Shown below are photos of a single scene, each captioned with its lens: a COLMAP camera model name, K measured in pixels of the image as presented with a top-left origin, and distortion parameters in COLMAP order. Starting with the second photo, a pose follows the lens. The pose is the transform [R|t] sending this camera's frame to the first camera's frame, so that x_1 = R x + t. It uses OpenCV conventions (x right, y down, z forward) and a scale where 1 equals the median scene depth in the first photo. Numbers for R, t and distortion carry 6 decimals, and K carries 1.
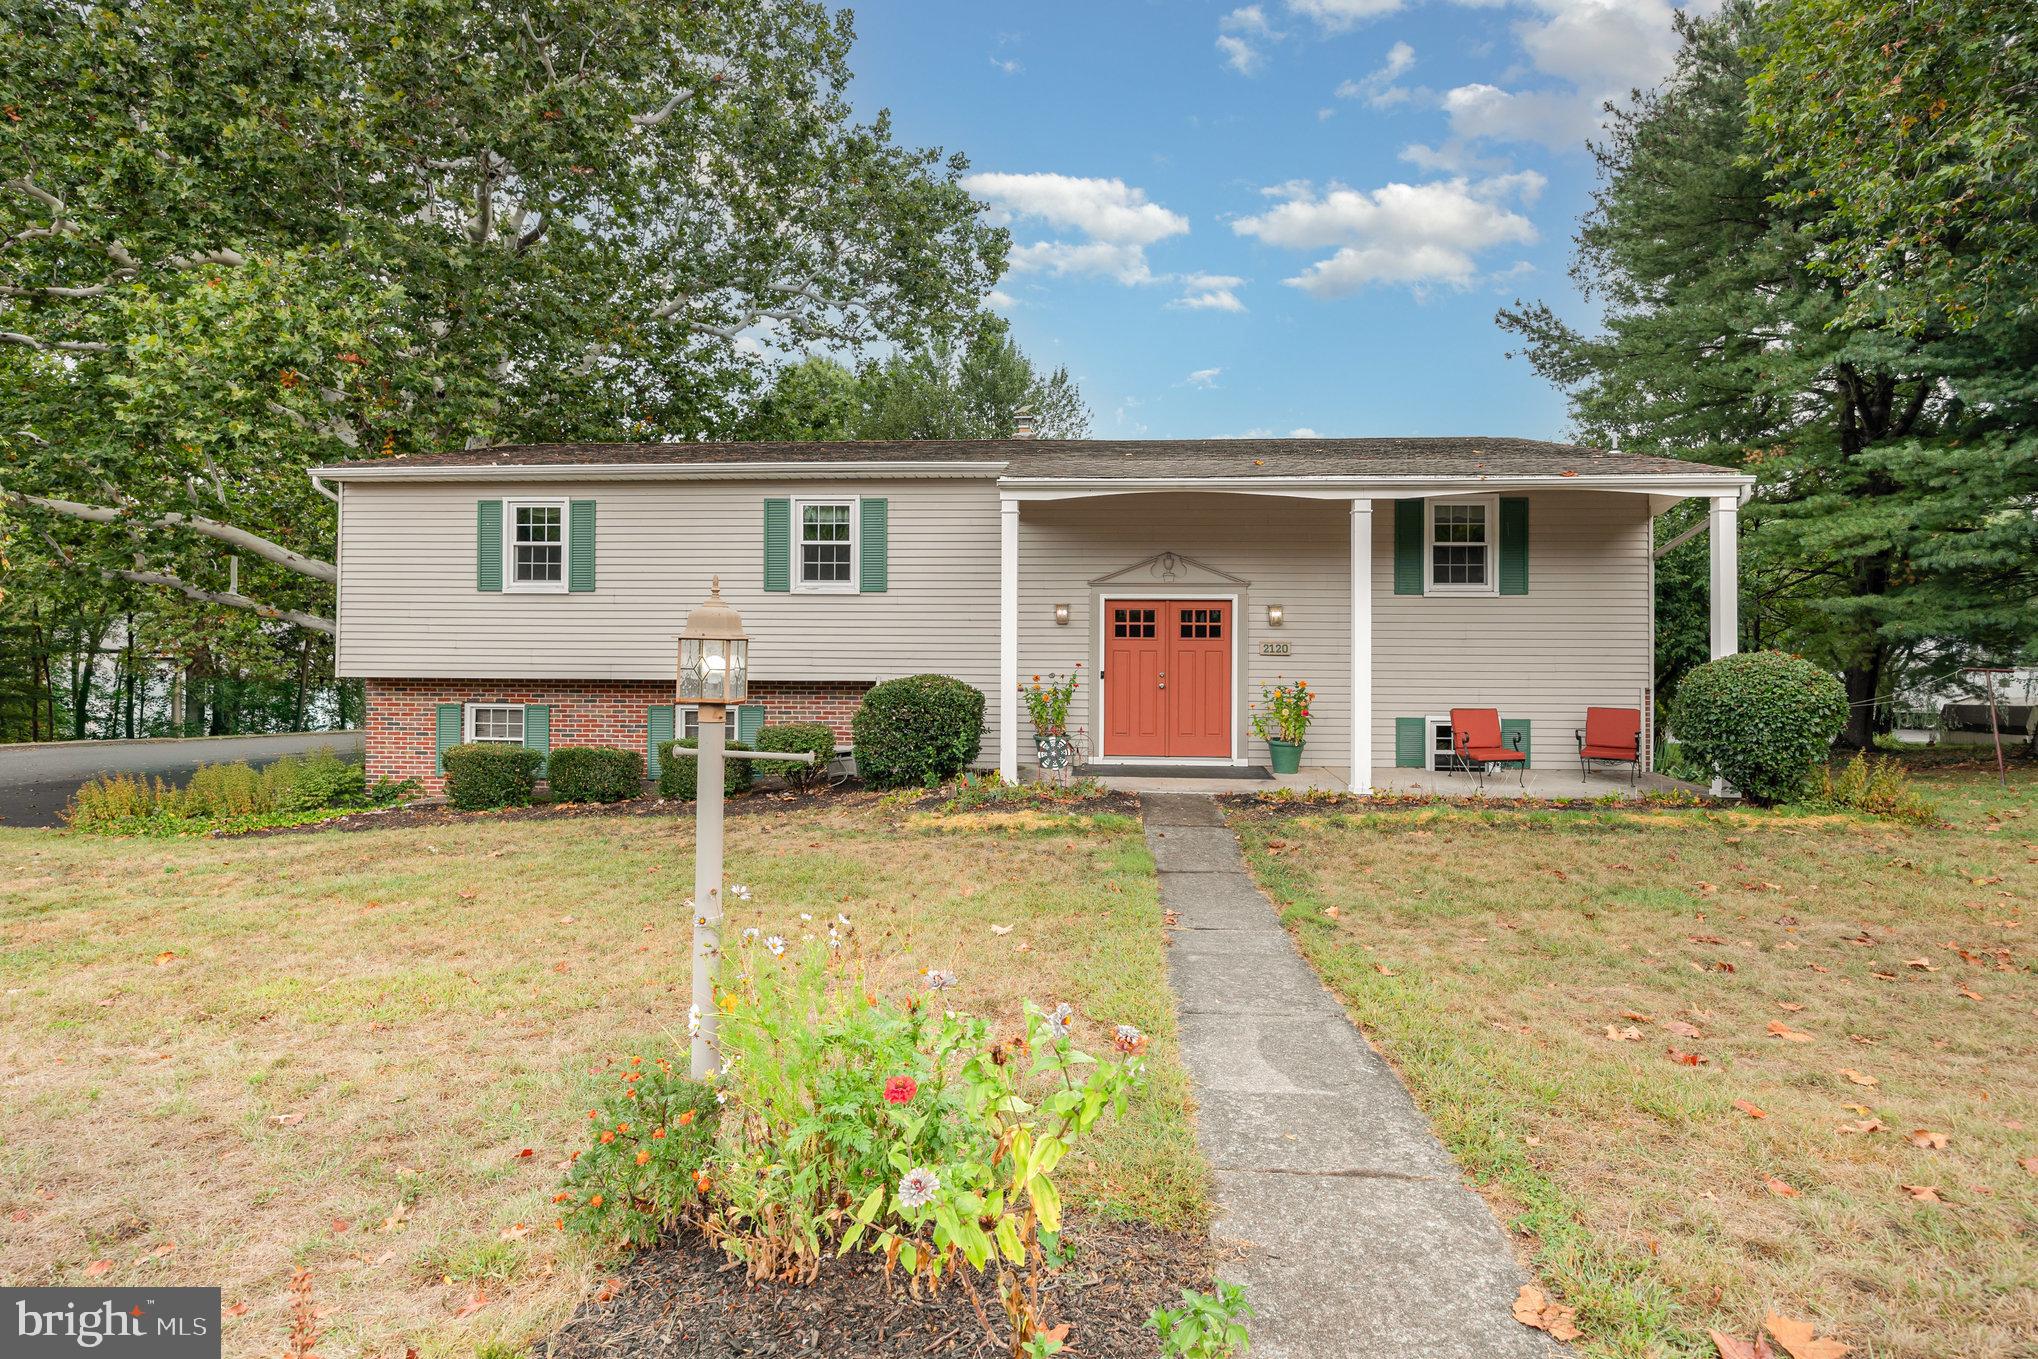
lens RADIAL K [[1022.1, 0, 1019.0], [0, 1022.1, 679.5], [0, 0, 1]] dist [0.005511, 0.000265]
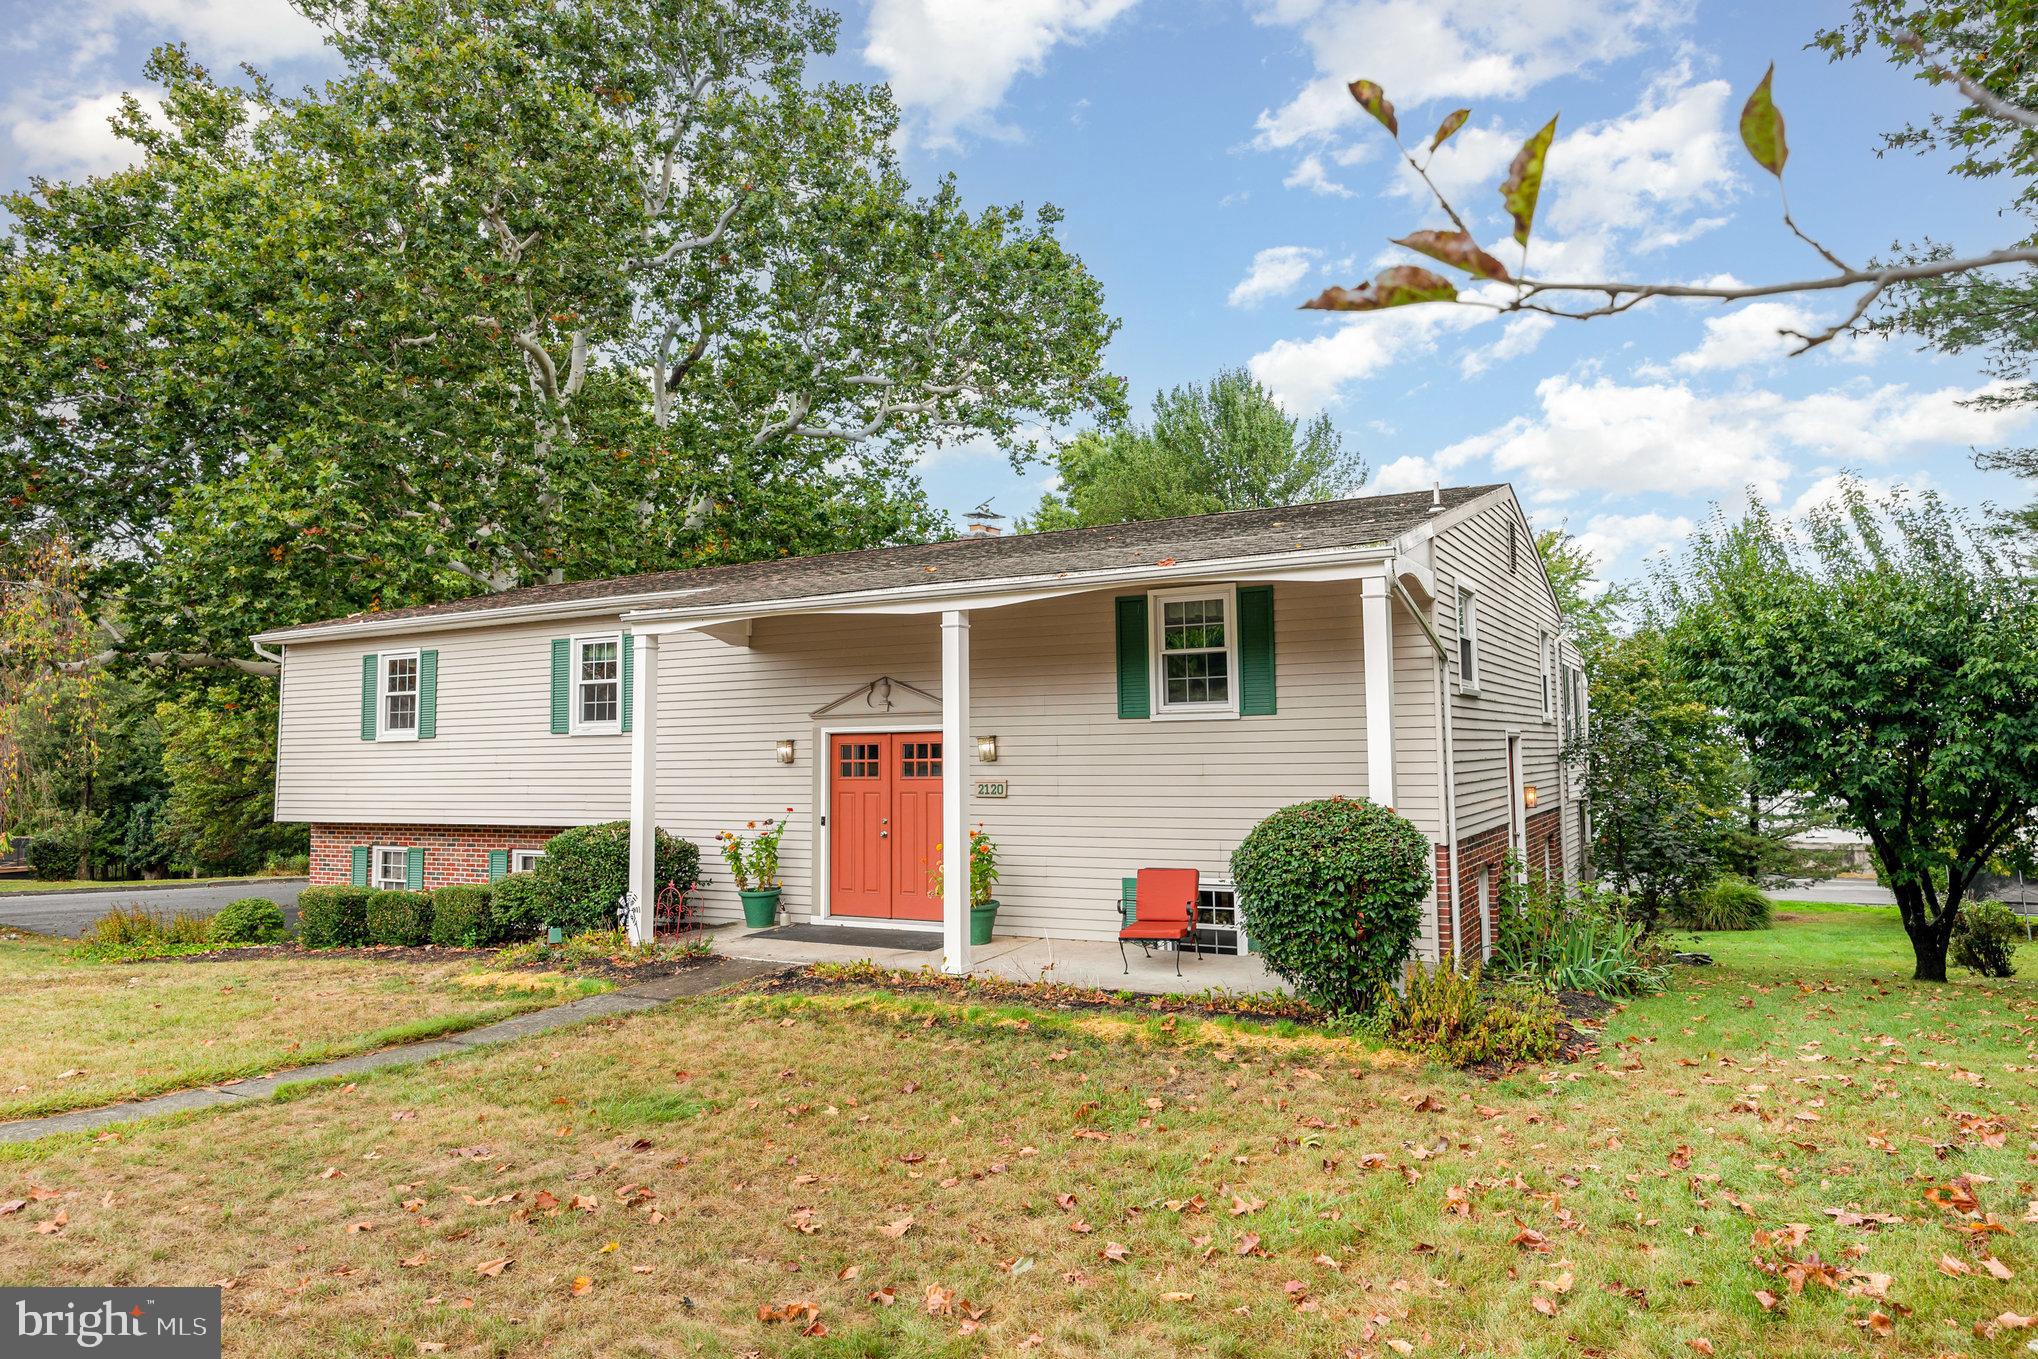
lens RADIAL K [[1337.3, 0, 1019.0], [0, 1337.3, 679.5], [0, 0, 1]] dist [0.000519, 0.000543]
pose [[0.906029, -0.042645, -0.421061, 0.711351], [-0.000943, 0.994704, -0.102775, -0.007050], [0.423214, 0.093514, 0.901191, 0.035134]]
